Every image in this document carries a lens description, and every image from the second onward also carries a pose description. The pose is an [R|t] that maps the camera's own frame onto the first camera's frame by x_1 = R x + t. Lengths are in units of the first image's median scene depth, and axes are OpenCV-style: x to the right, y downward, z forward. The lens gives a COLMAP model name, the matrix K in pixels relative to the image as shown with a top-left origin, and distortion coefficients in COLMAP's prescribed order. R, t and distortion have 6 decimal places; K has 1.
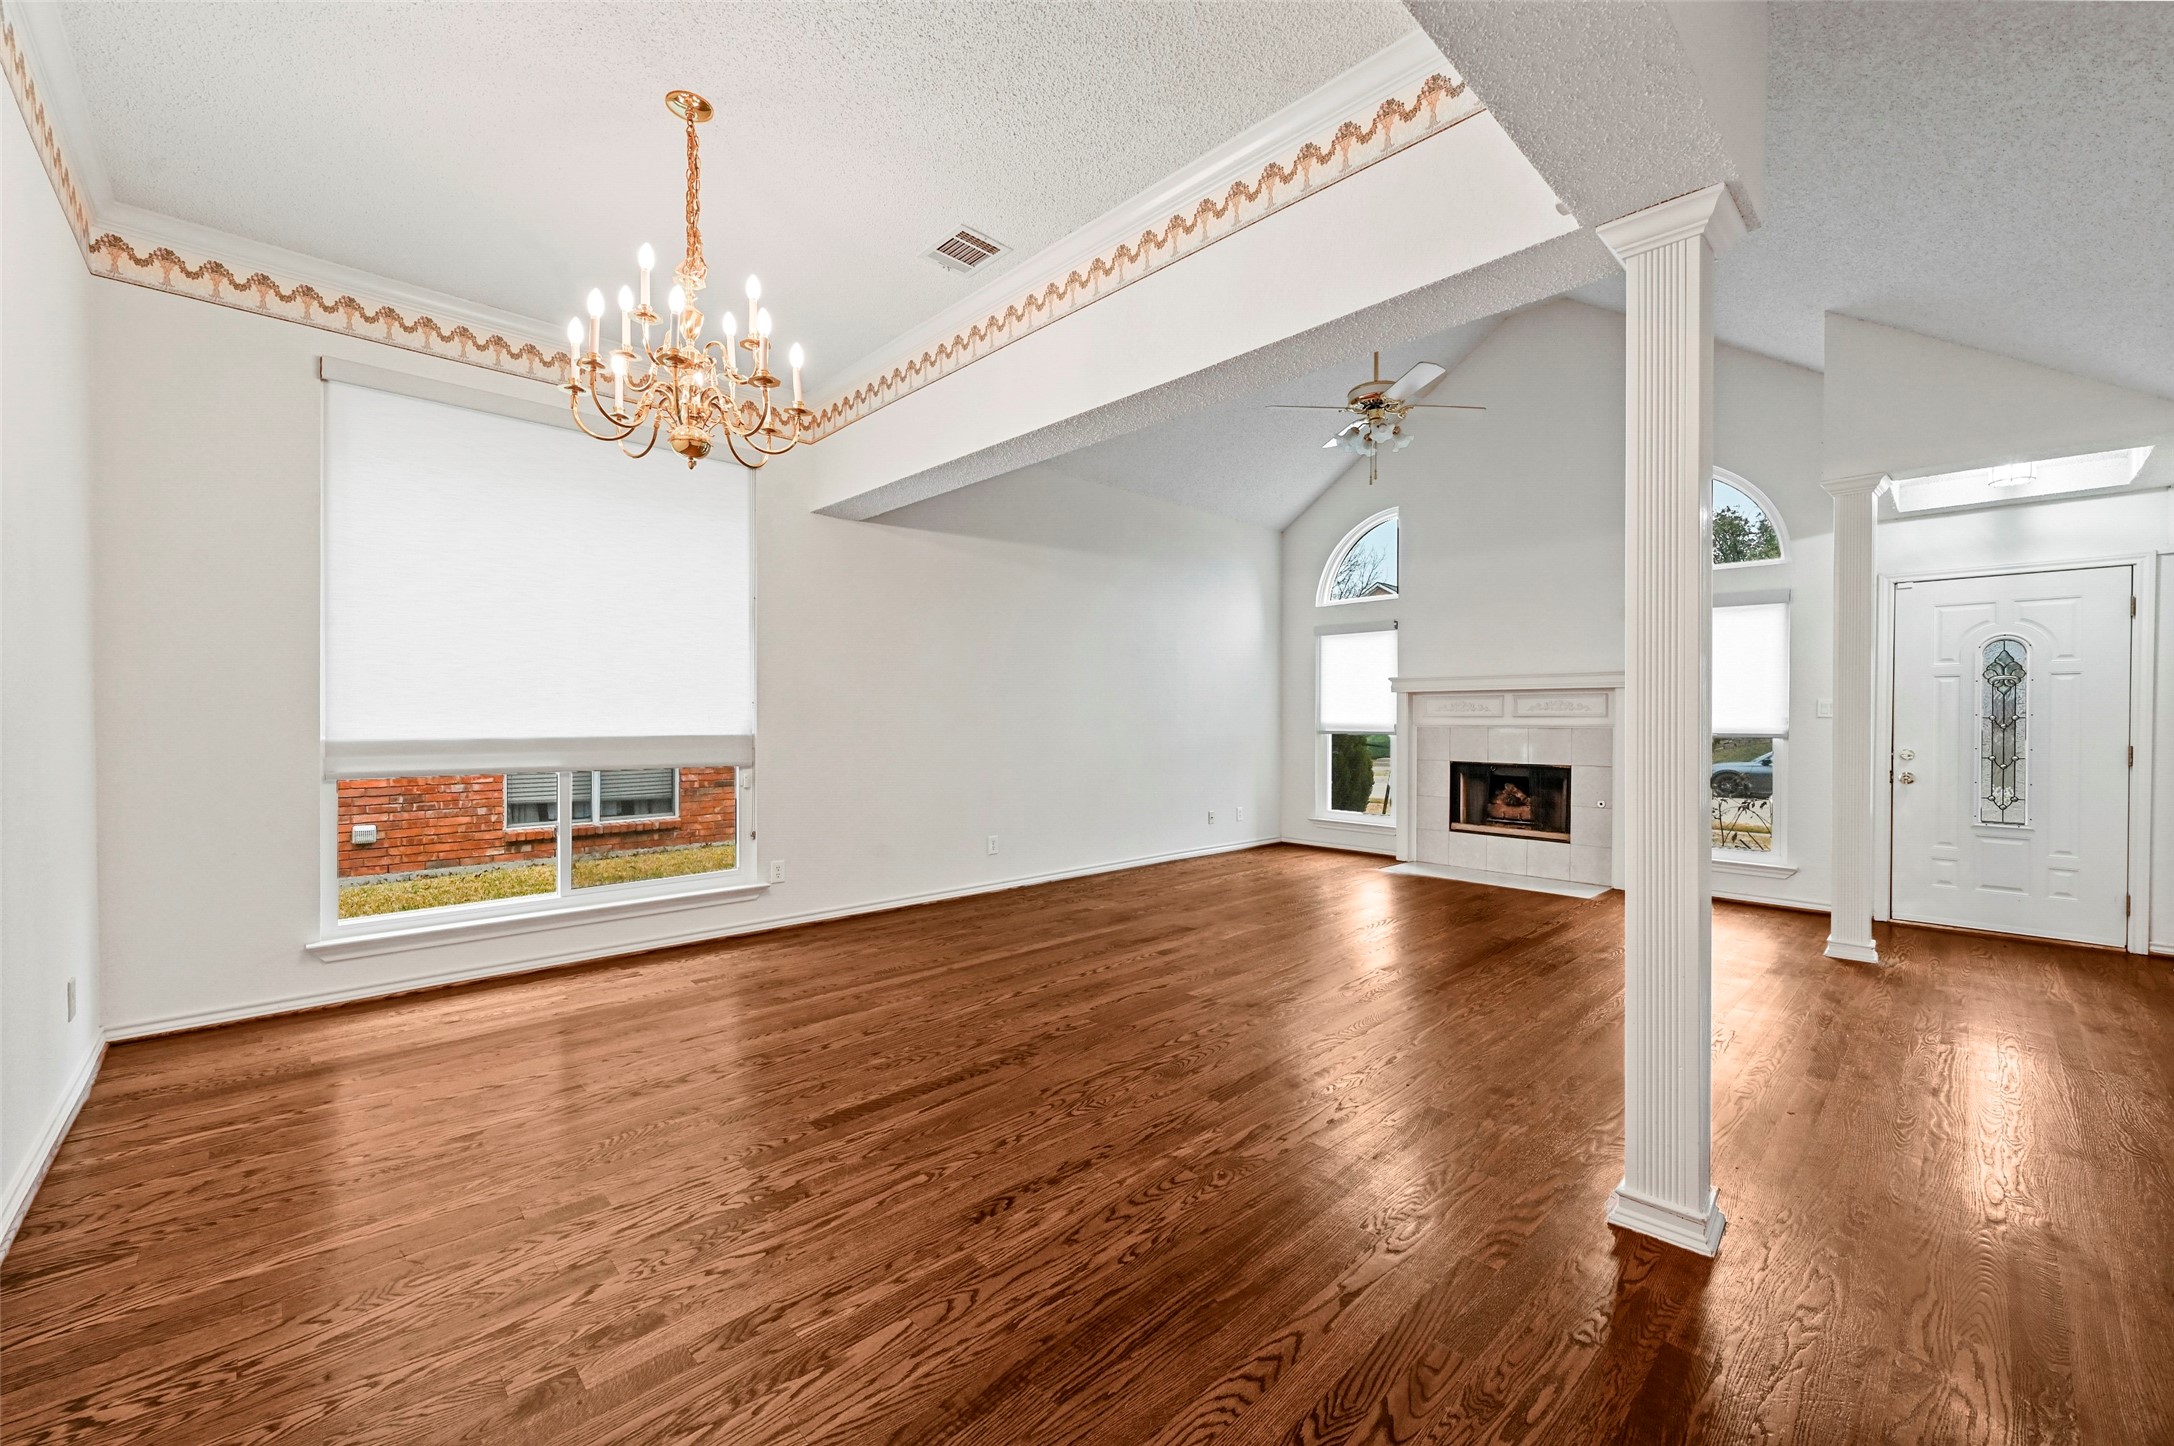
lens RADIAL K [[865.4, 0, 1086.6], [0, 865.4, 733.3], [0, 0, 1]] dist [-0.000324, 0.000231]
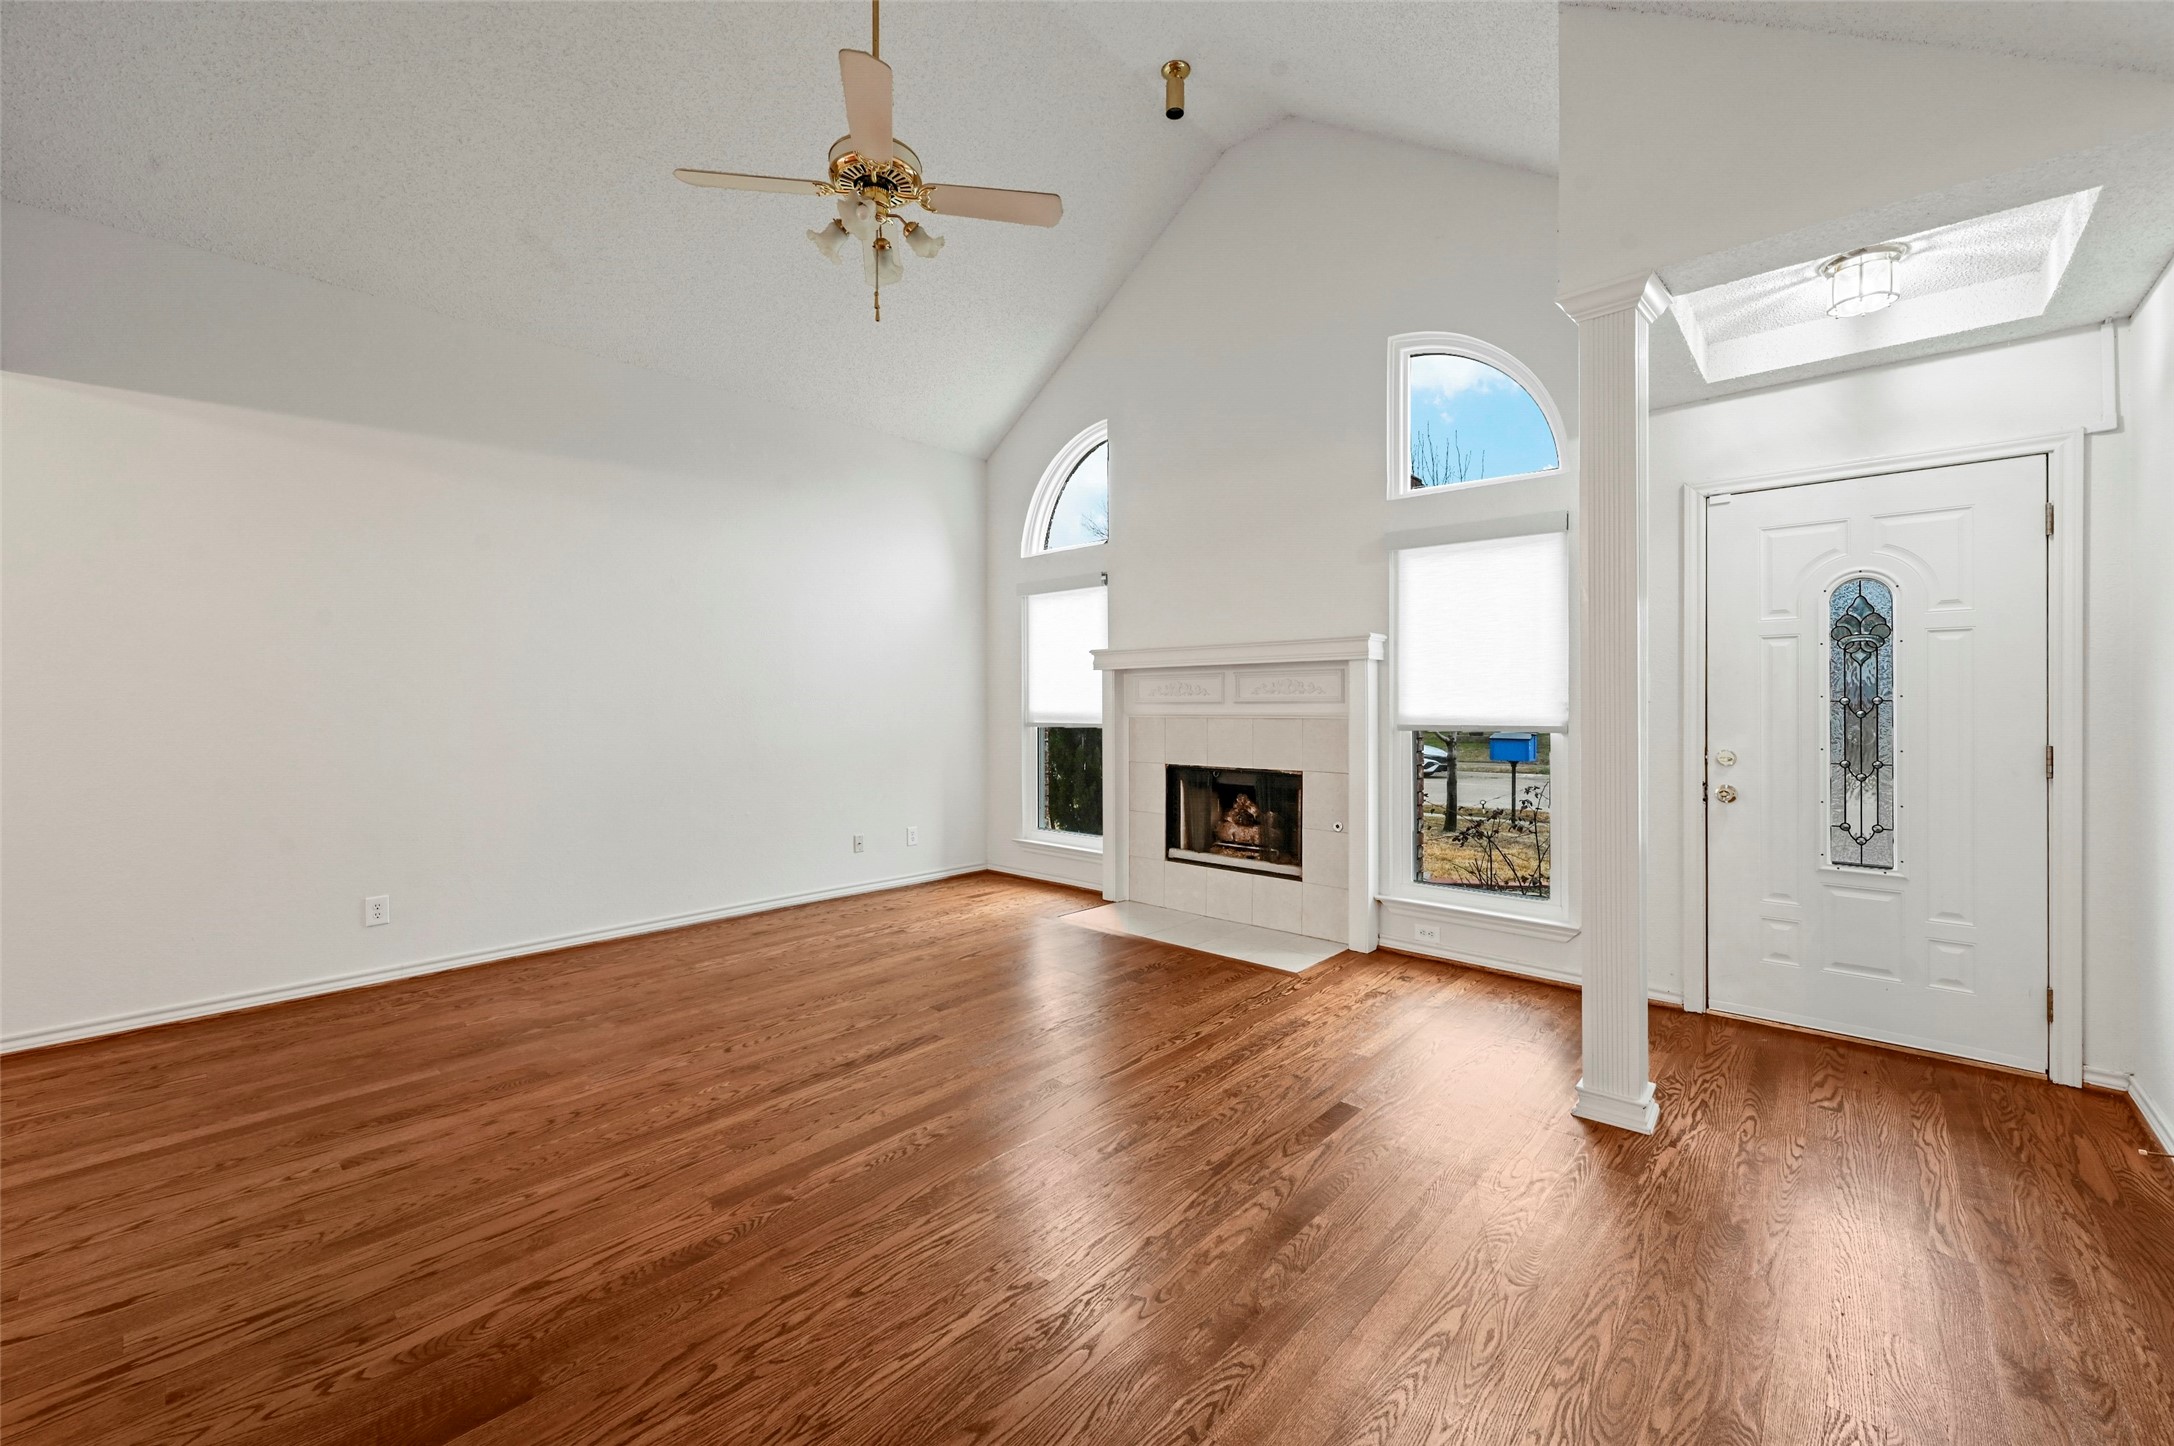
lens RADIAL K [[865.4, 0, 1096.1], [0, 865.4, 713.8], [0, 0, 1]] dist [-0.000324, 0.000231]
pose [[0.997306, -0.006283, 0.073080, 0.370563], [0.006789, 0.999955, -0.006676, -0.006663], [-0.073035, 0.007154, 0.997304, 0.332611]]
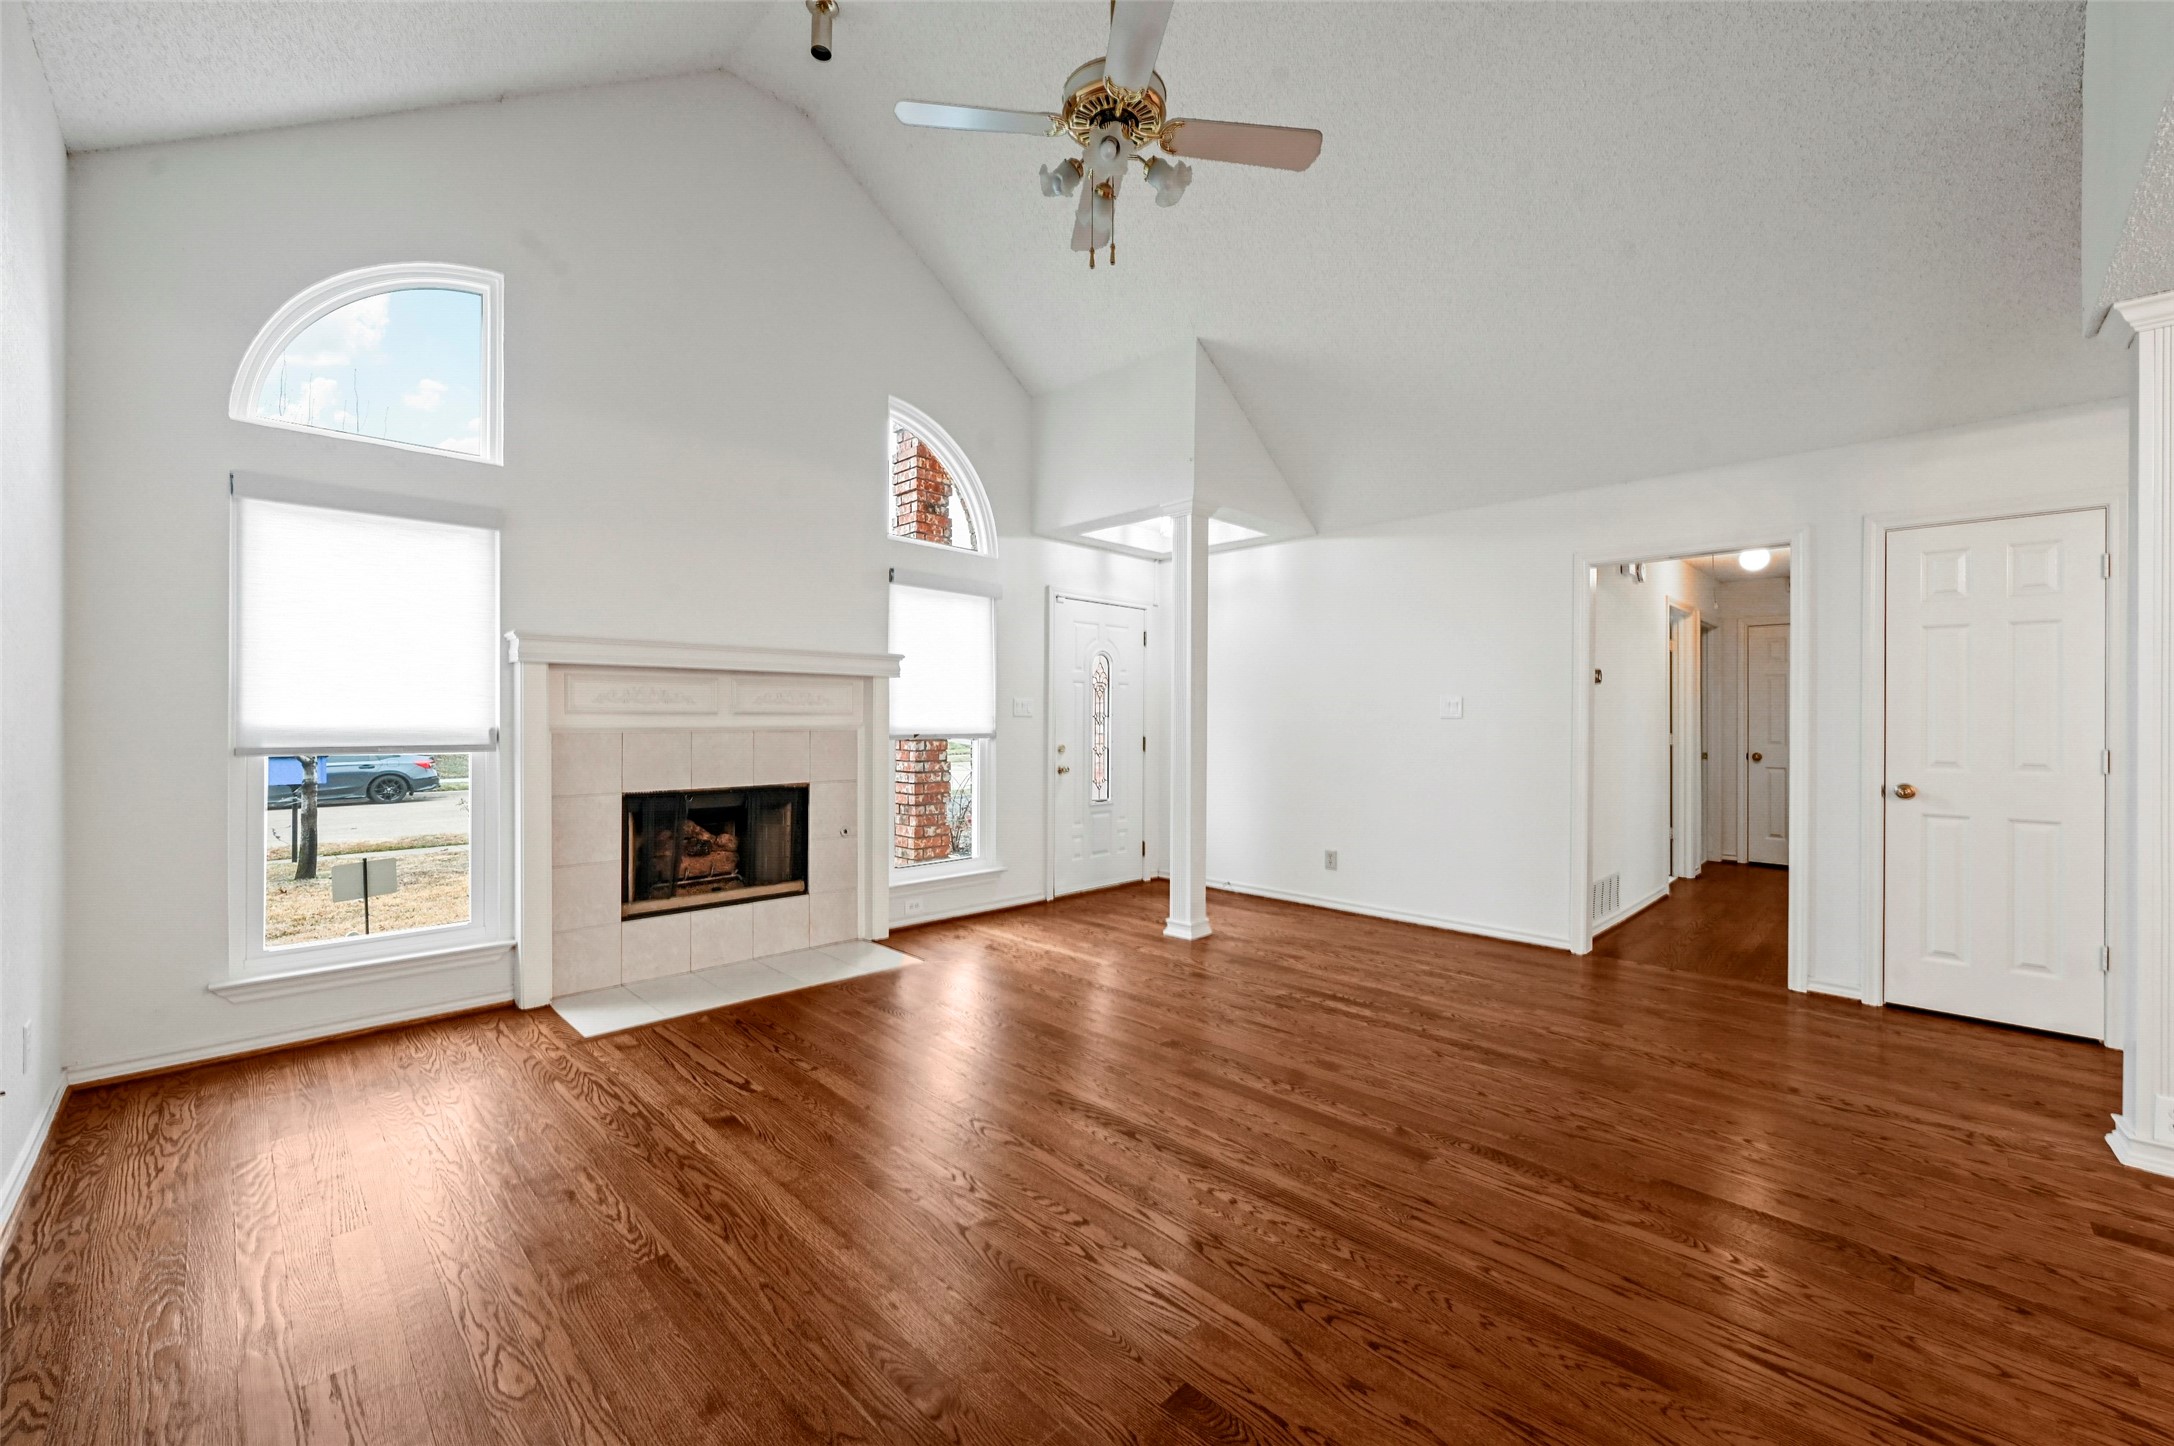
lens RADIAL K [[865.4, 0, 1072.2], [0, 865.4, 713.2], [0, 0, 1]] dist [-0.000324, 0.000231]
pose [[-0.014660, 0.000364, 0.999892, -0.159826], [0.012836, 0.999918, -0.000175, -0.018099], [-0.999810, 0.012832, -0.014664, 0.867298]]
